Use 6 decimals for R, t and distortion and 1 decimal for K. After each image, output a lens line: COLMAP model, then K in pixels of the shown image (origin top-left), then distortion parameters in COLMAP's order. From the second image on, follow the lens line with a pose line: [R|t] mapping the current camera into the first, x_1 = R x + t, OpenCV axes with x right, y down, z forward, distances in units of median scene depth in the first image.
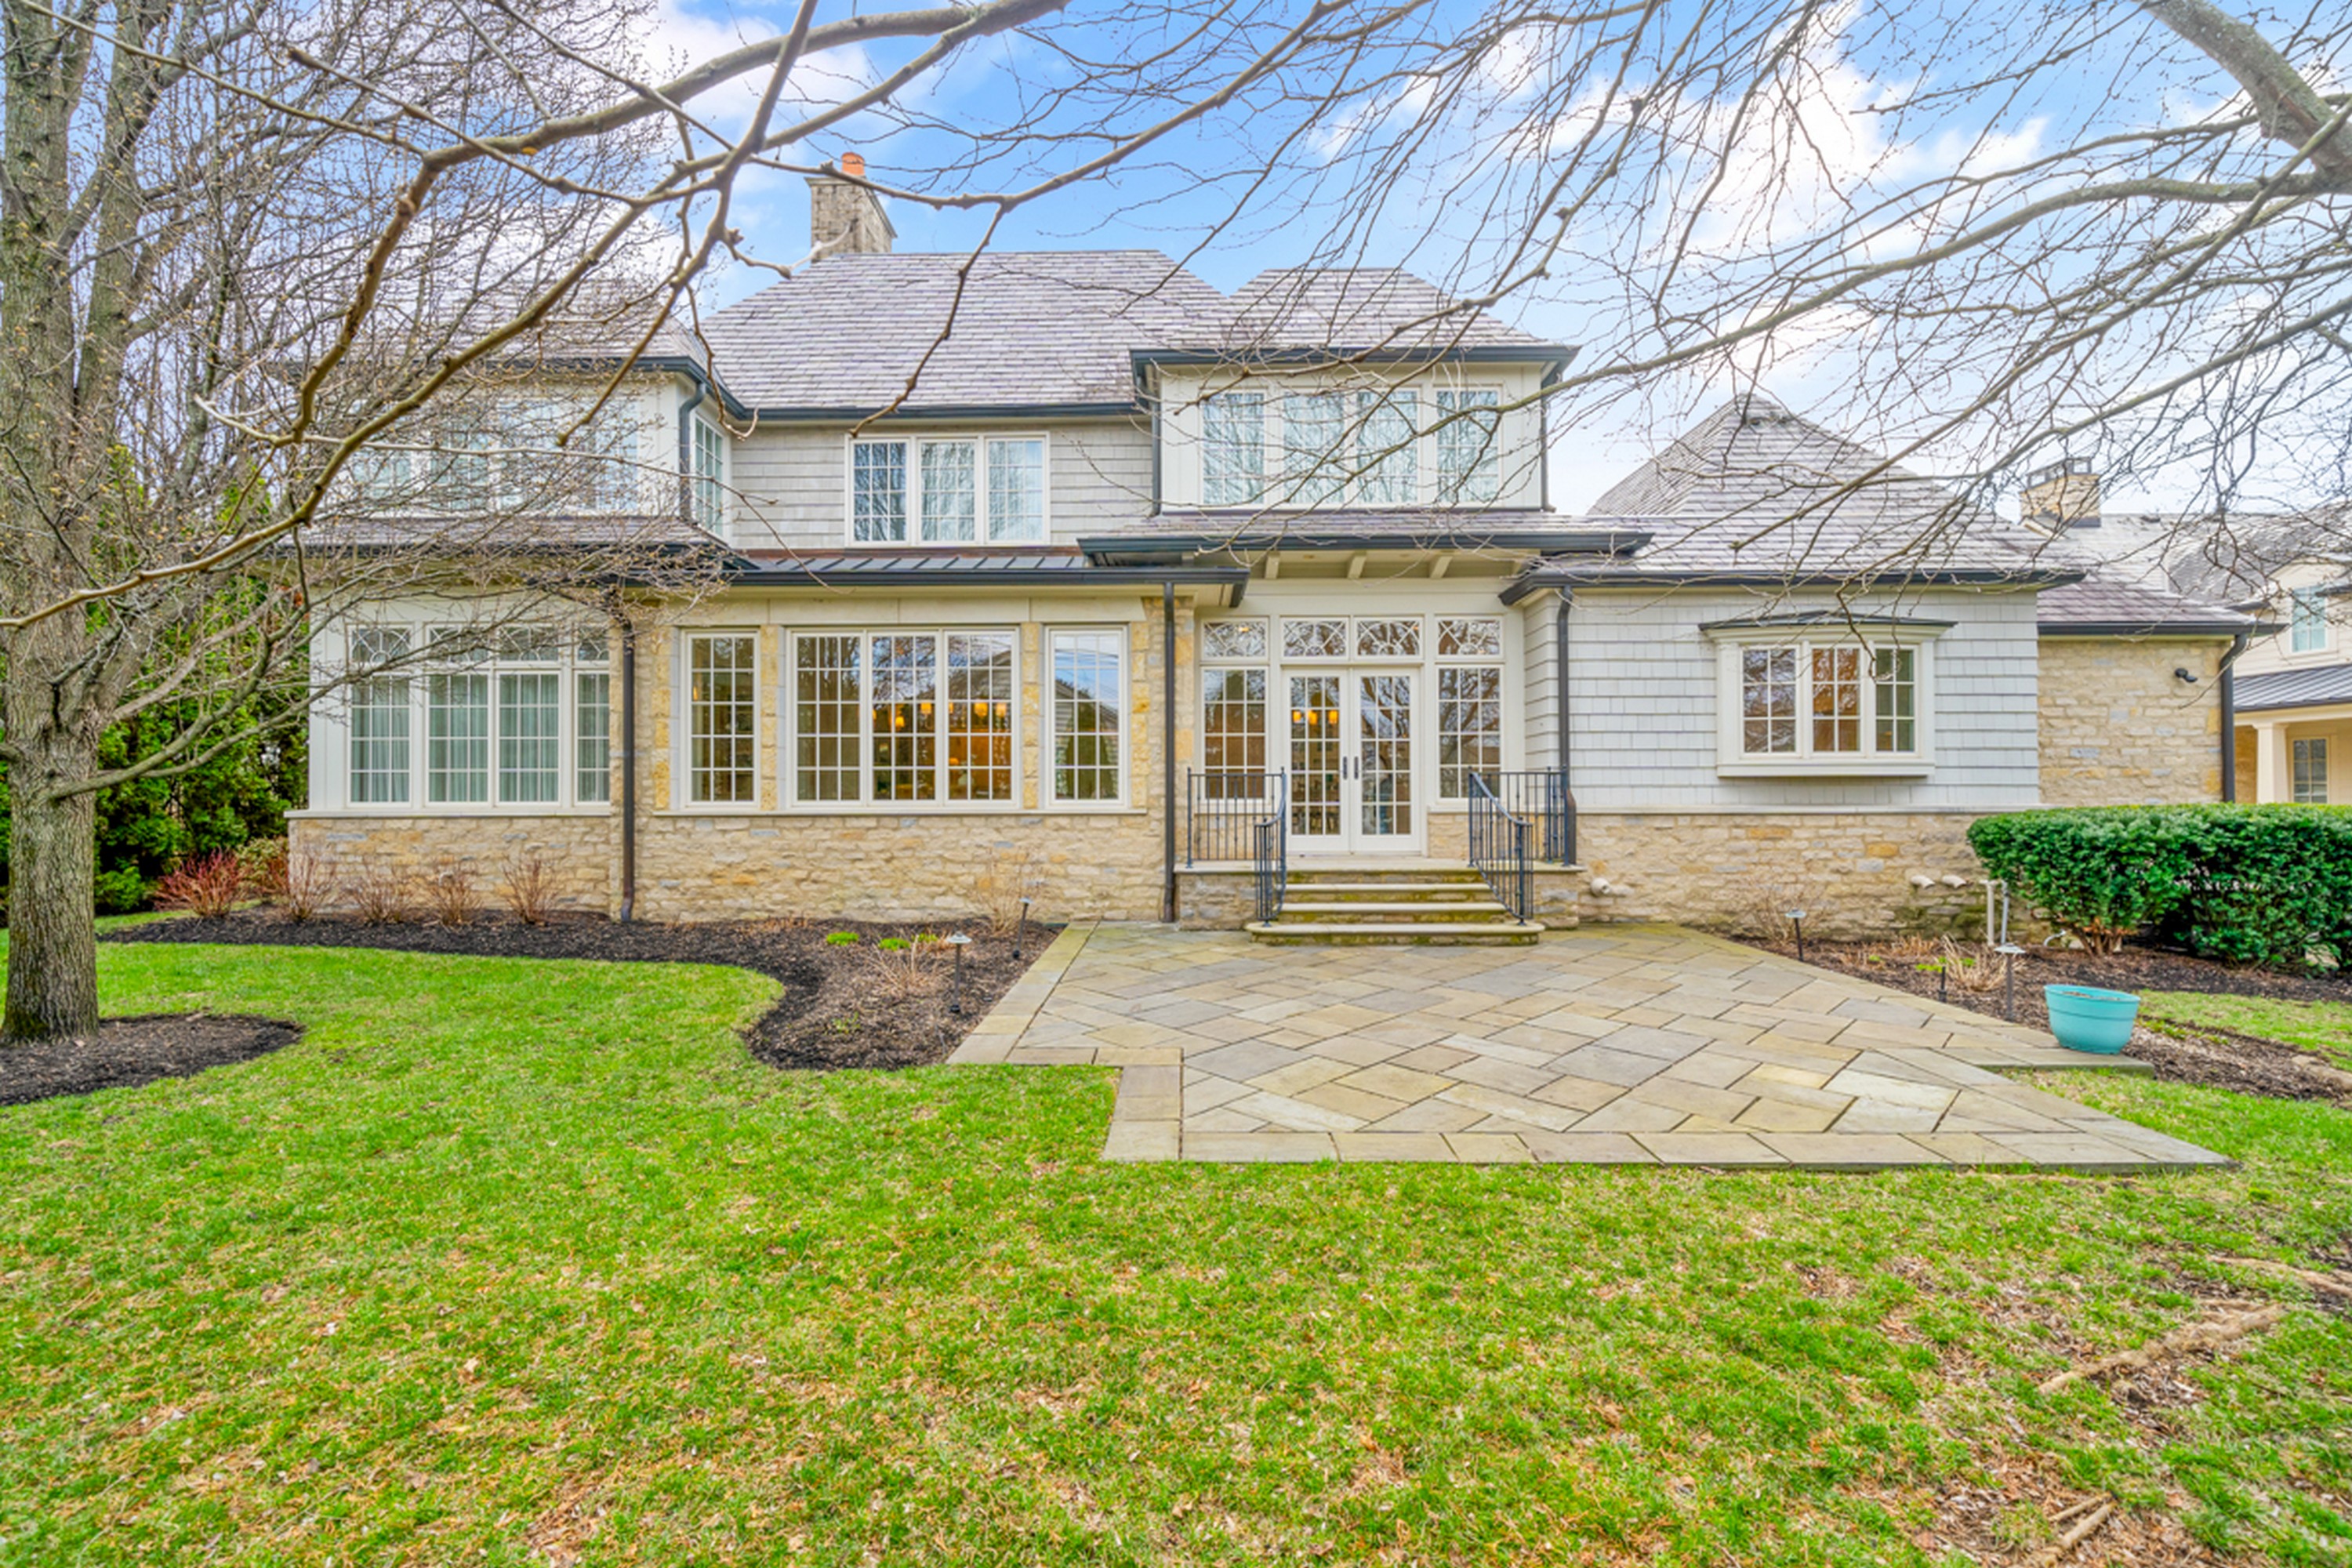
lens RADIAL K [[881.7, 0, 1174.2], [0, 881.7, 794.2], [0, 0, 1]] dist [-0.000022, -0.000036]
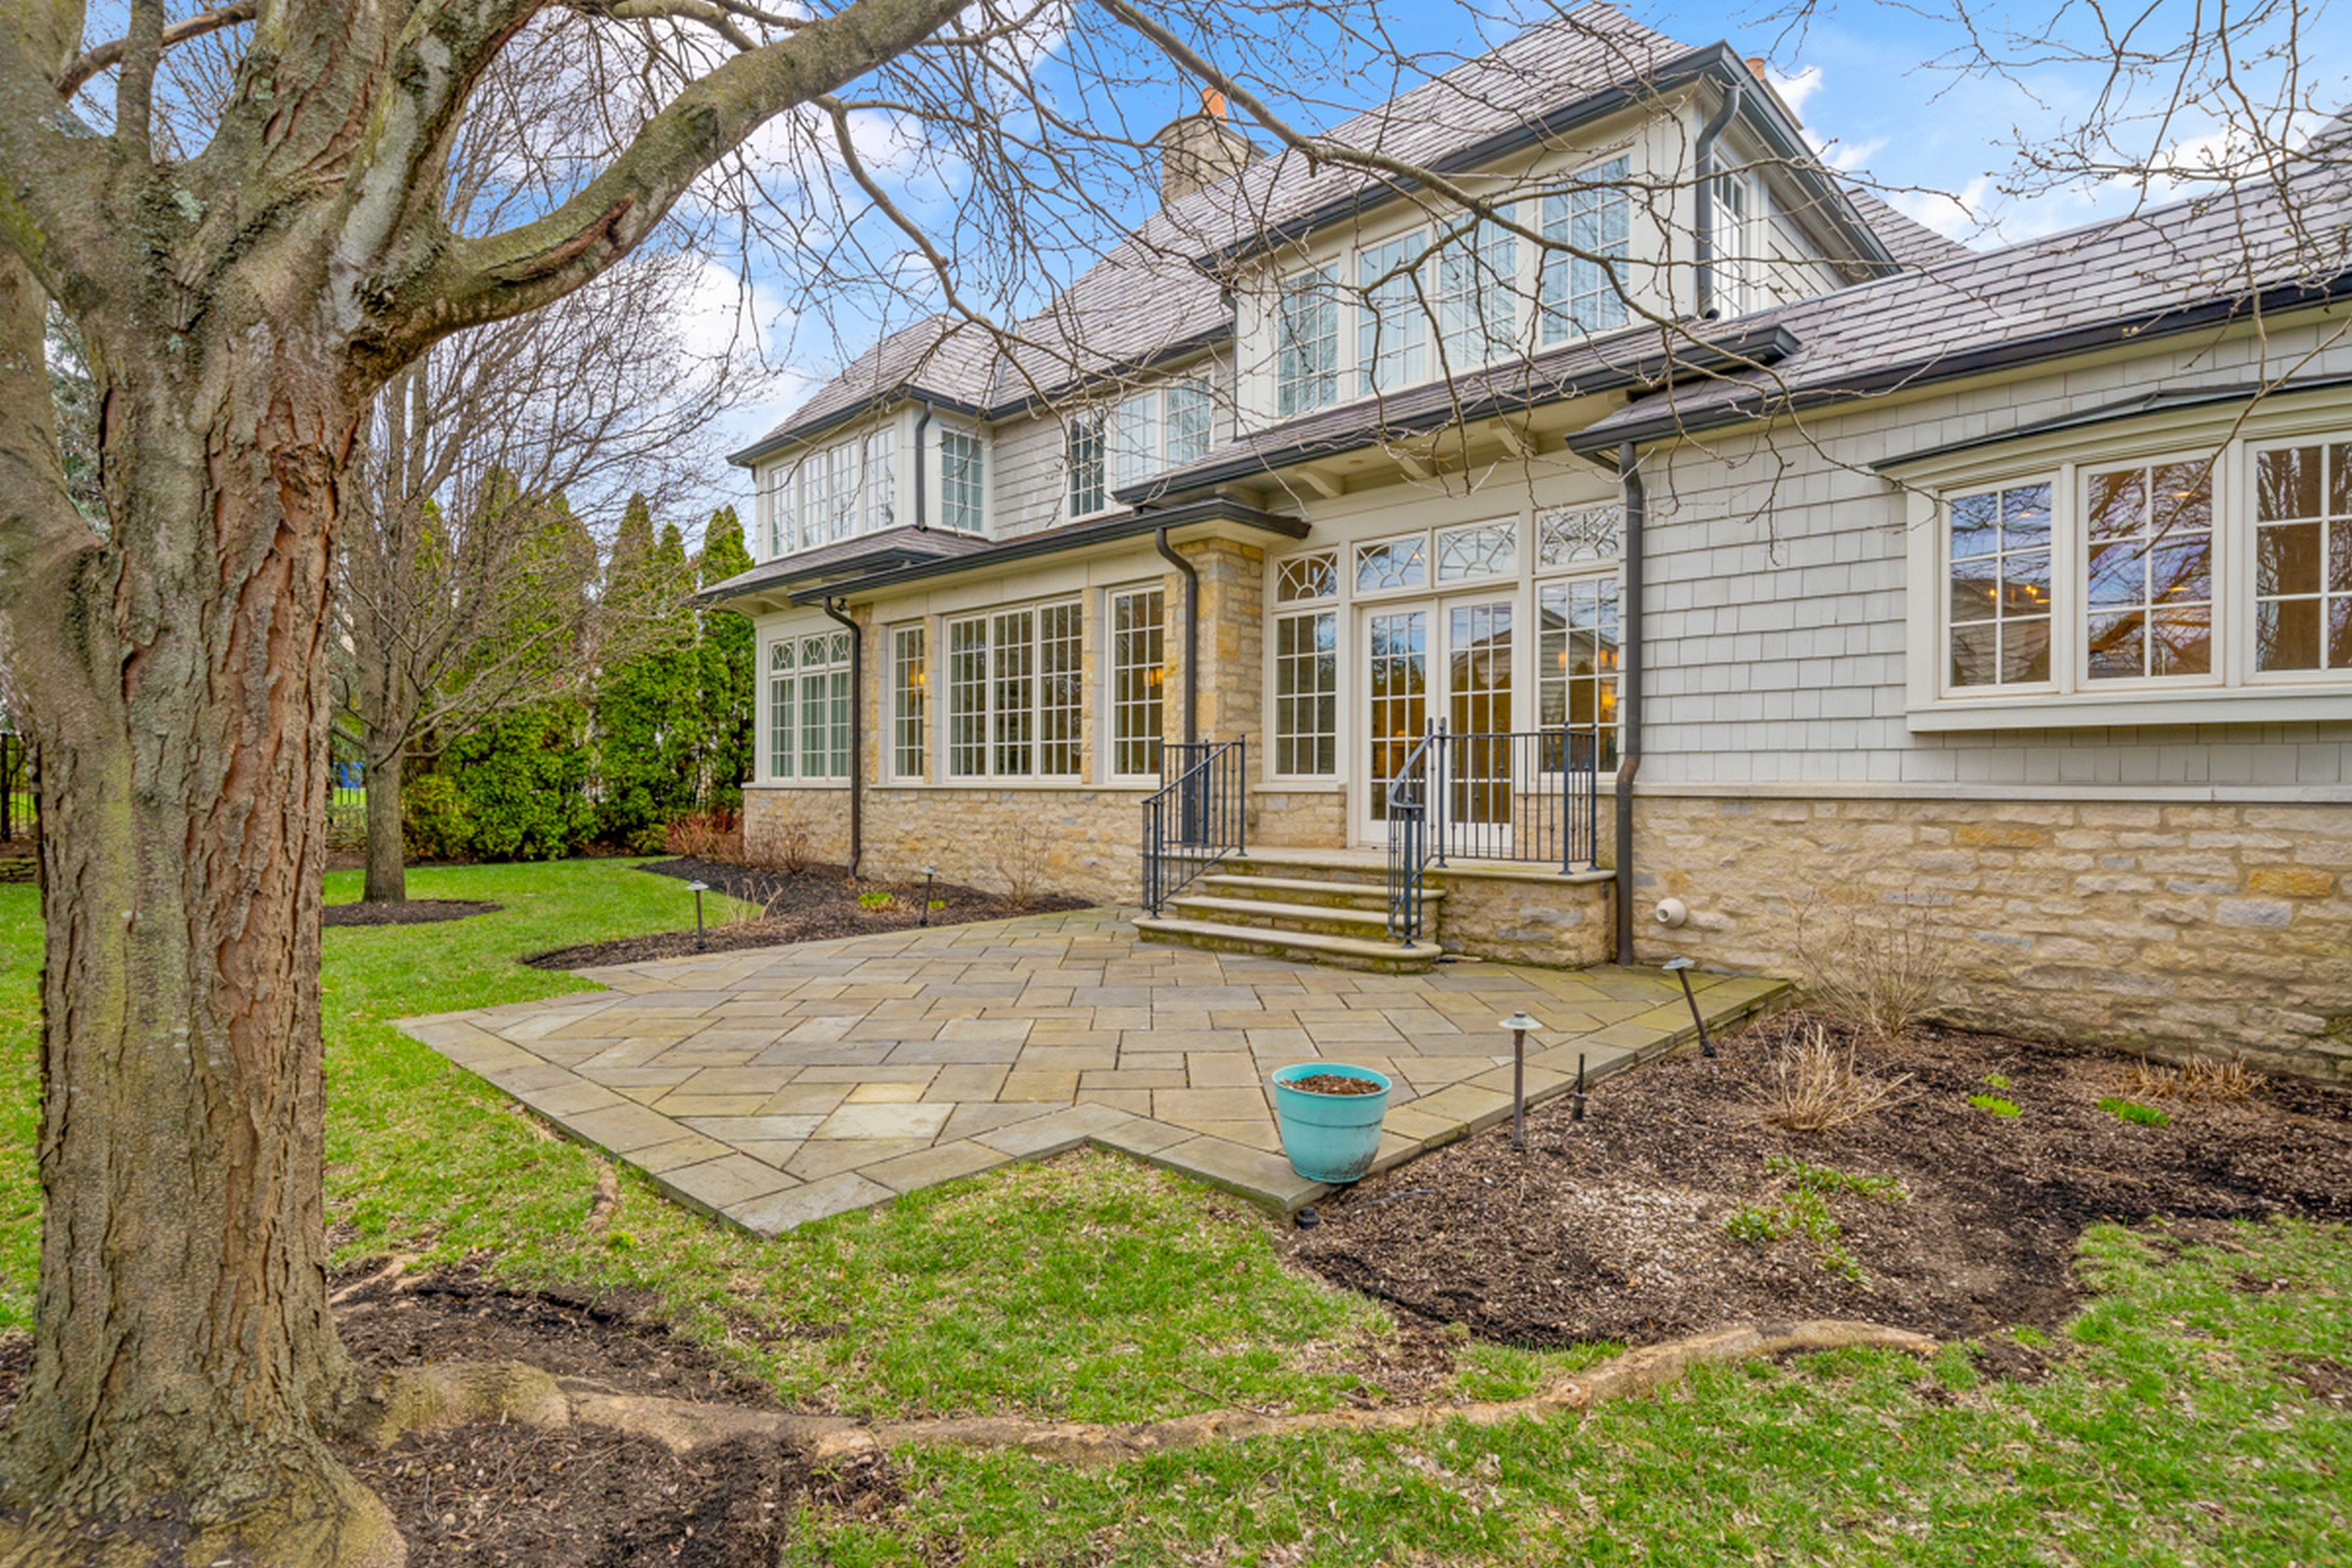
lens RADIAL K [[1174.3, 0, 1169.0], [0, 1174.3, 781.2], [0, 0, 1]] dist [0.002803, 0.000015]
pose [[0.724892, 0.003210, -0.688855, 0.763782], [0.006512, 0.999913, 0.011512, -0.000636], [0.688832, -0.012831, 0.724808, 0.138312]]
